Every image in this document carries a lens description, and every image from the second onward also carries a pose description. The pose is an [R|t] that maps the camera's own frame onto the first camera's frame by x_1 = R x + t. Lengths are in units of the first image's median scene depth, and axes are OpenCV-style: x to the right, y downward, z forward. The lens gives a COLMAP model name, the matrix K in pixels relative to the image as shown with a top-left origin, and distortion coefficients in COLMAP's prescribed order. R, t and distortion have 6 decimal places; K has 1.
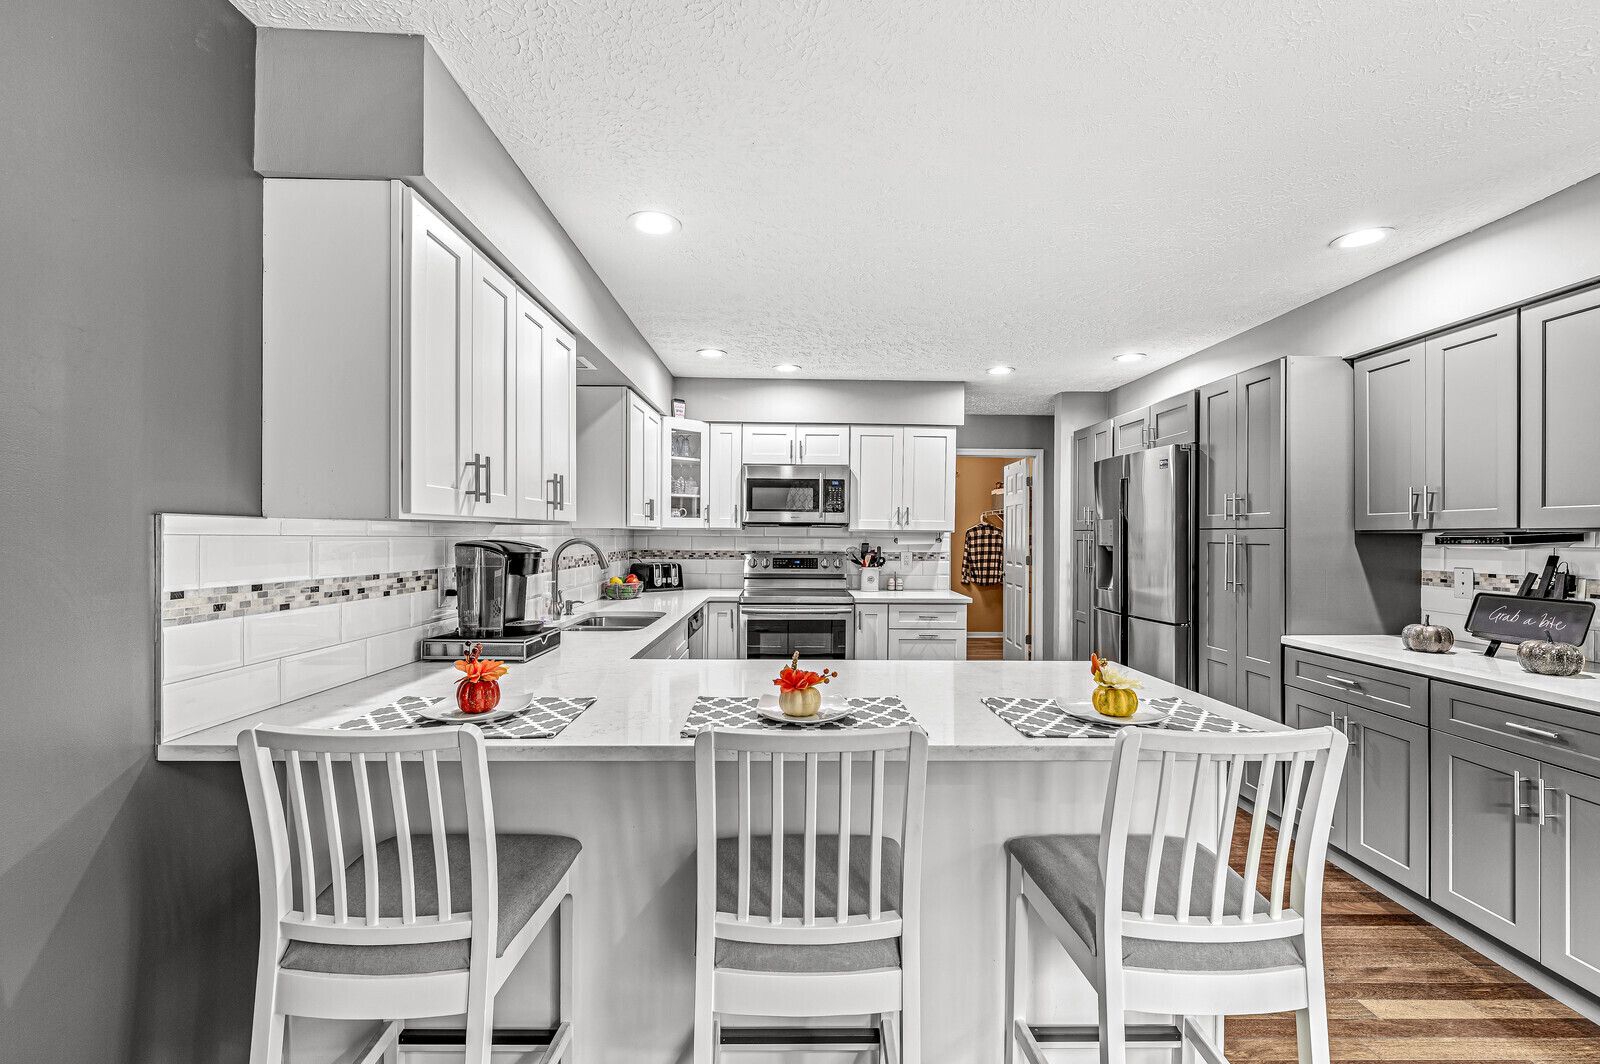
lens RADIAL K [[700.5, 0, 800.6], [0, 700.5, 538.1], [0, 0, 1]] dist [-0.000890, 0.000795]
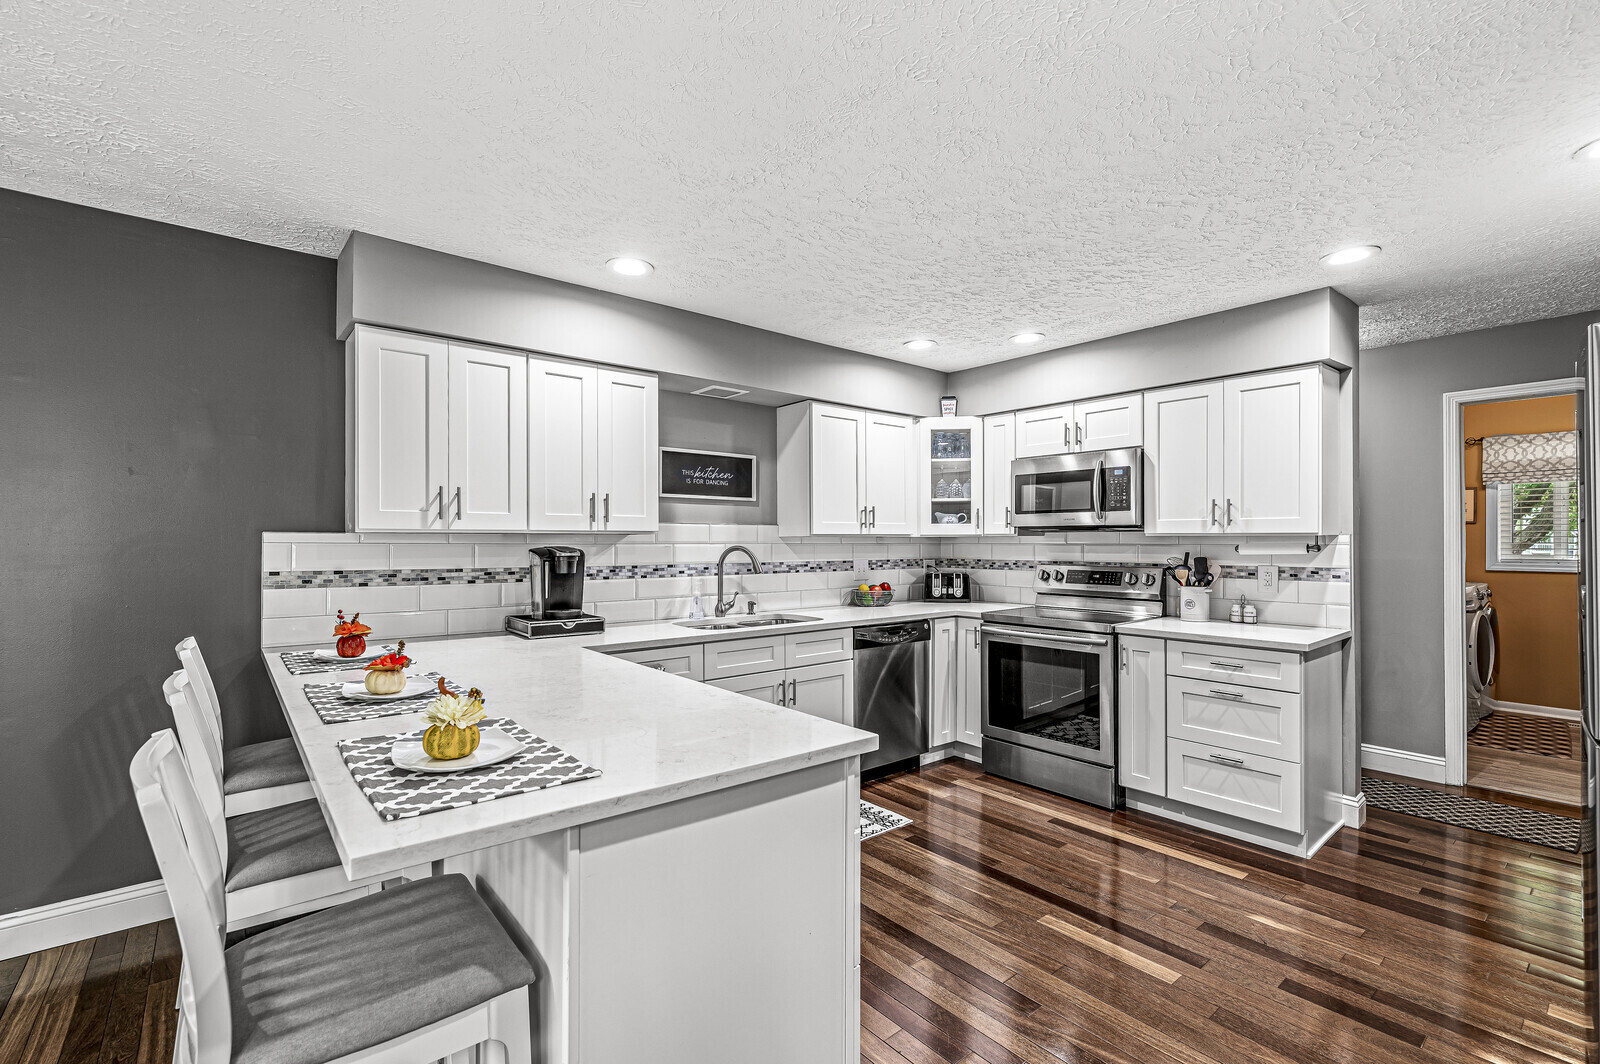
lens RADIAL K [[700.5, 0, 787.0], [0, 700.5, 538.8], [0, 0, 1]] dist [-0.000890, 0.000795]
pose [[0.612732, -0.009891, -0.790229, 0.479286], [0.000108, 0.999923, -0.012431, 0.002734], [0.790291, 0.007532, 0.612686, 0.291435]]
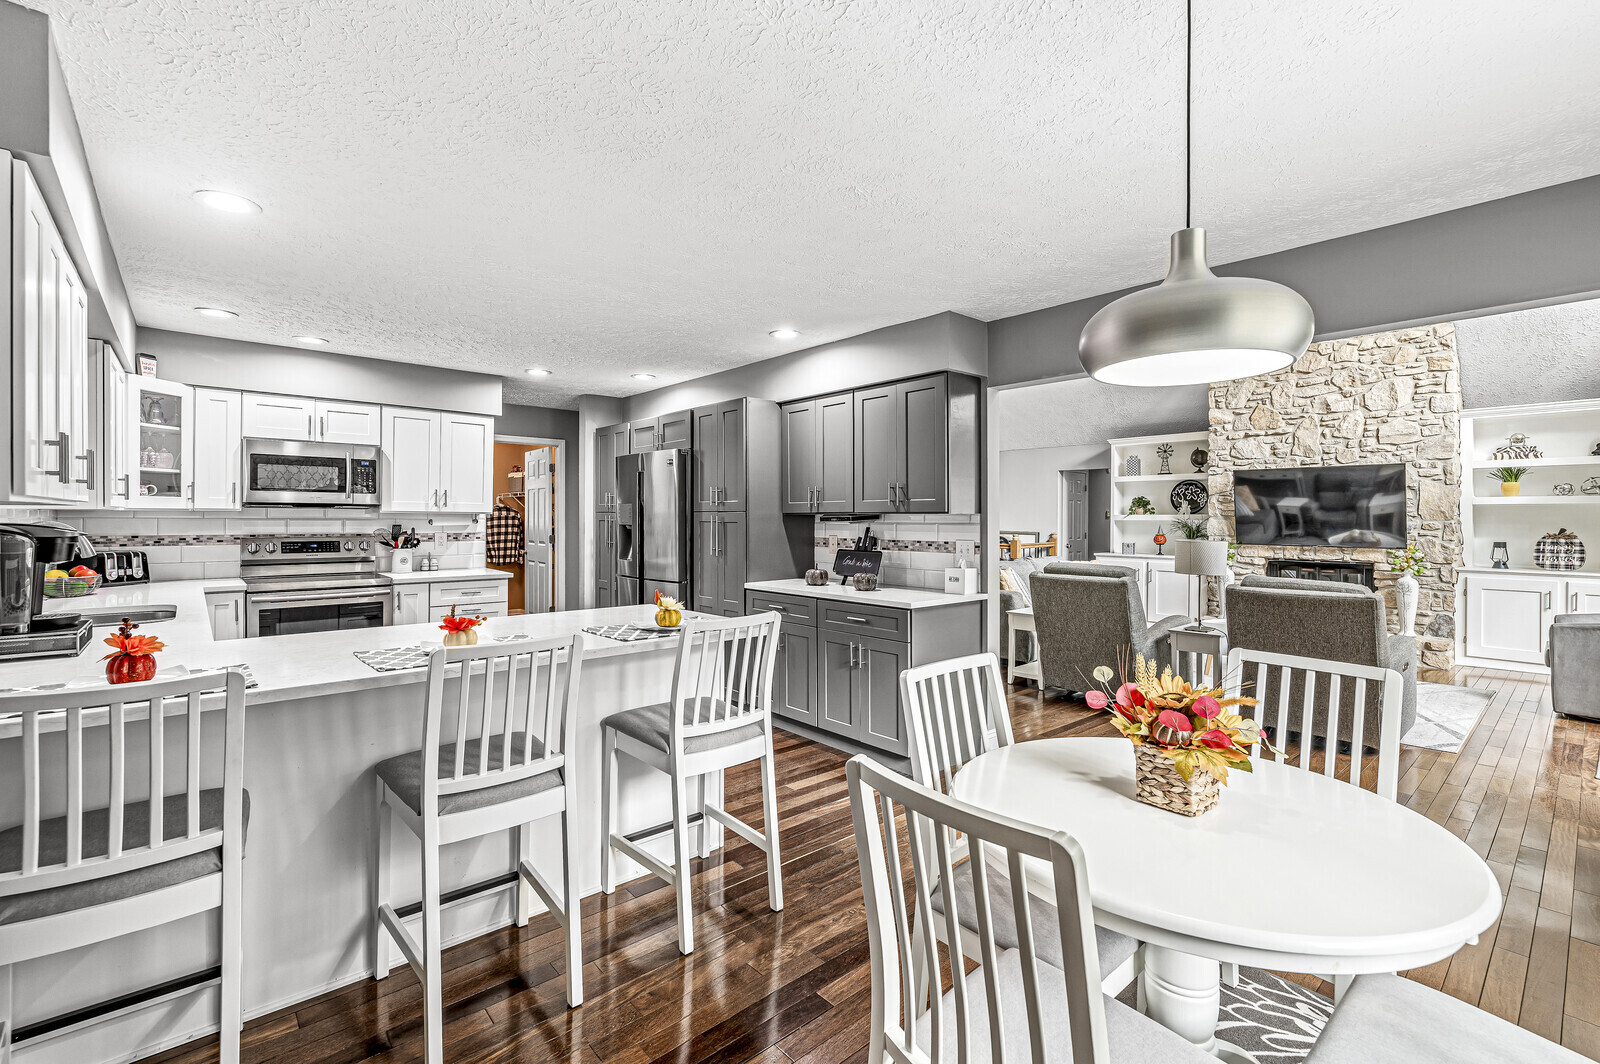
lens RADIAL K [[700.5, 0, 797.1], [0, 700.5, 519.2], [0, 0, 1]] dist [-0.000890, 0.000795]
pose [[0.770498, -0.004420, 0.637428, -0.122711], [0.004435, 0.999989, 0.001573, 0.000498], [-0.637427, 0.001615, 0.770509, -0.153292]]
